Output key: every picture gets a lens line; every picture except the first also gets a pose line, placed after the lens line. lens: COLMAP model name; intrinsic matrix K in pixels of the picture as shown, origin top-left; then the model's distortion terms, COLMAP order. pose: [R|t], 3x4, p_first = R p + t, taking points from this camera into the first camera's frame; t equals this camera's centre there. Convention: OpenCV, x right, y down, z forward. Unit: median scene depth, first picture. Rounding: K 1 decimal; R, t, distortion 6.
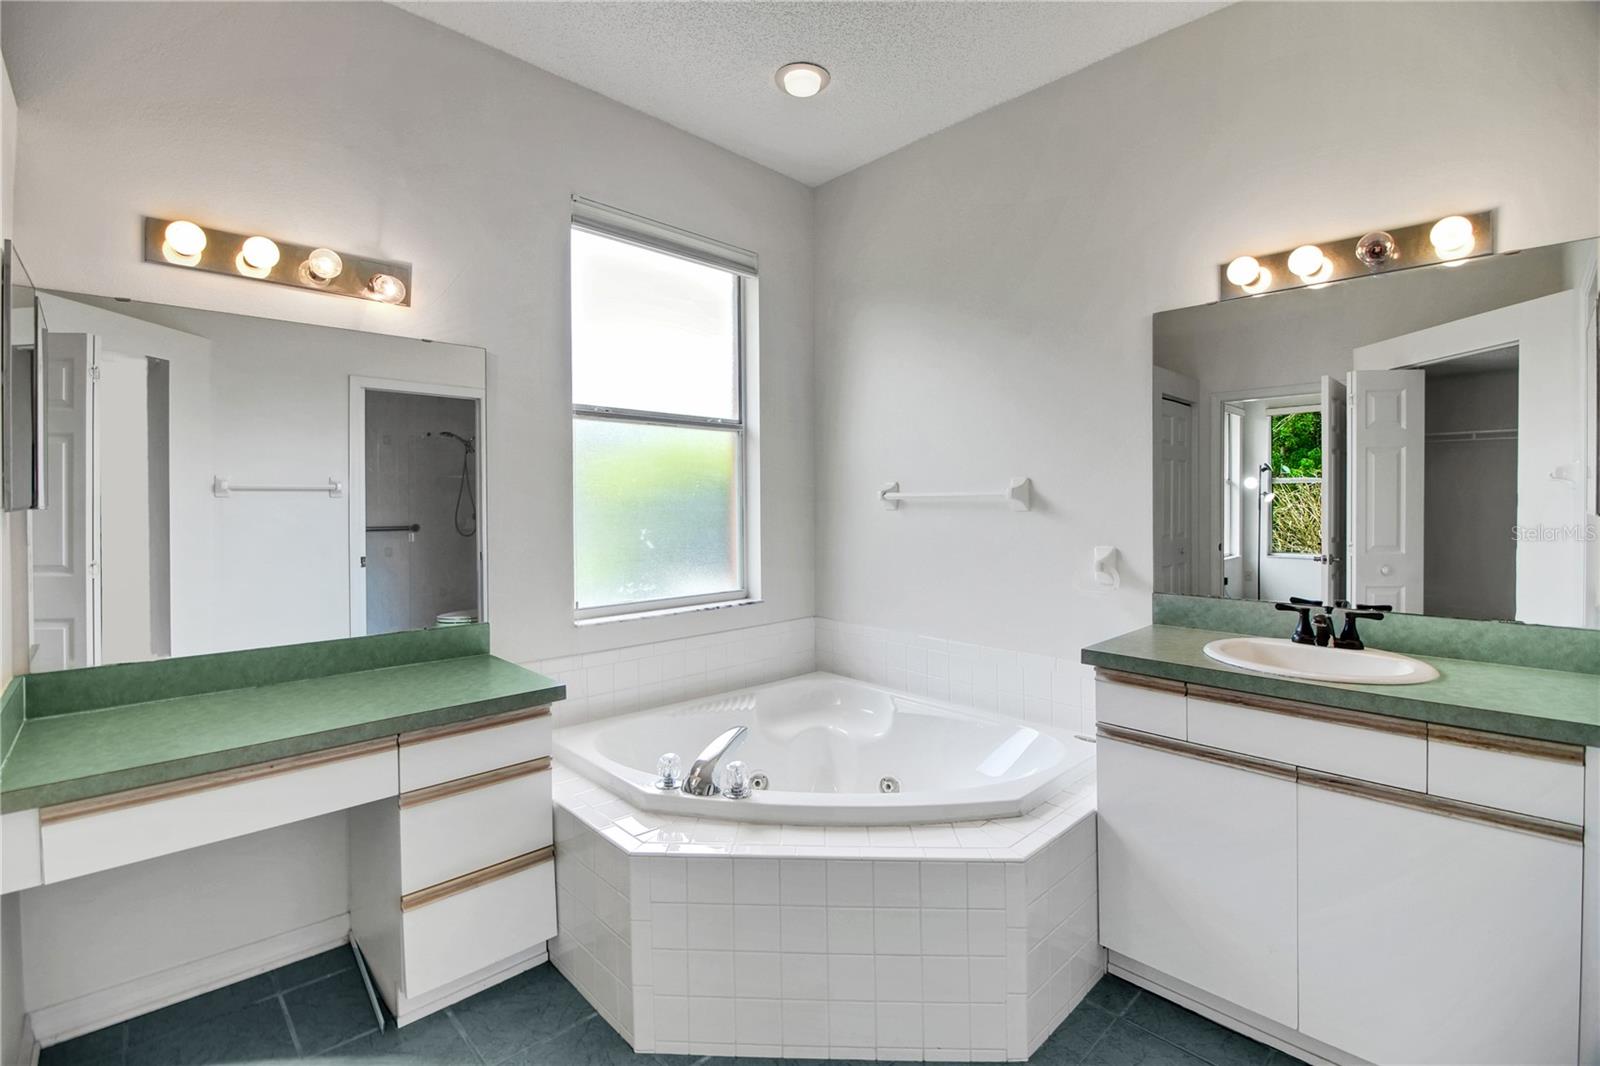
lens RADIAL K [[711.5, 0, 788.3], [0, 711.5, 508.2], [0, 0, 1]] dist [-0.001910, -0.008038]
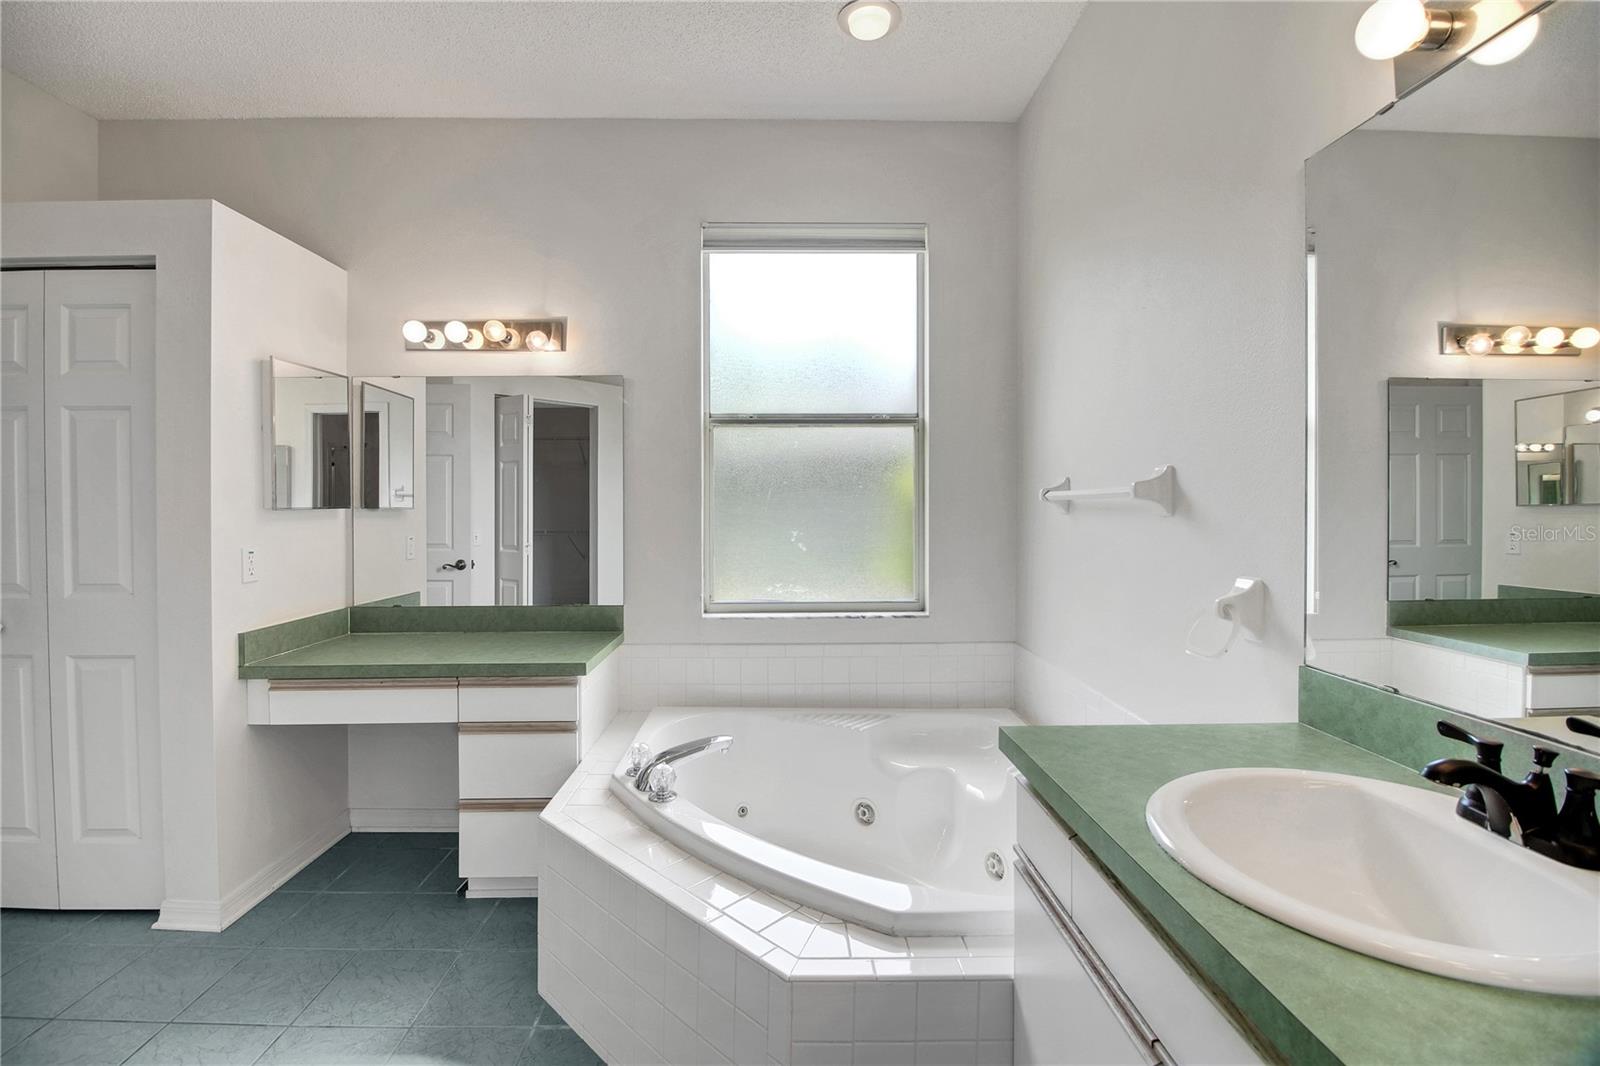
lens RADIAL K [[713.4, 0, 795.7], [0, 713.4, 516.6], [0, 0, 1]] dist [0.002030, 0.000567]
pose [[0.730597, 0.009173, -0.682747, 0.544282], [-0.003703, 0.999948, 0.009471, -0.001071], [0.682799, -0.004391, 0.730593, 0.291476]]
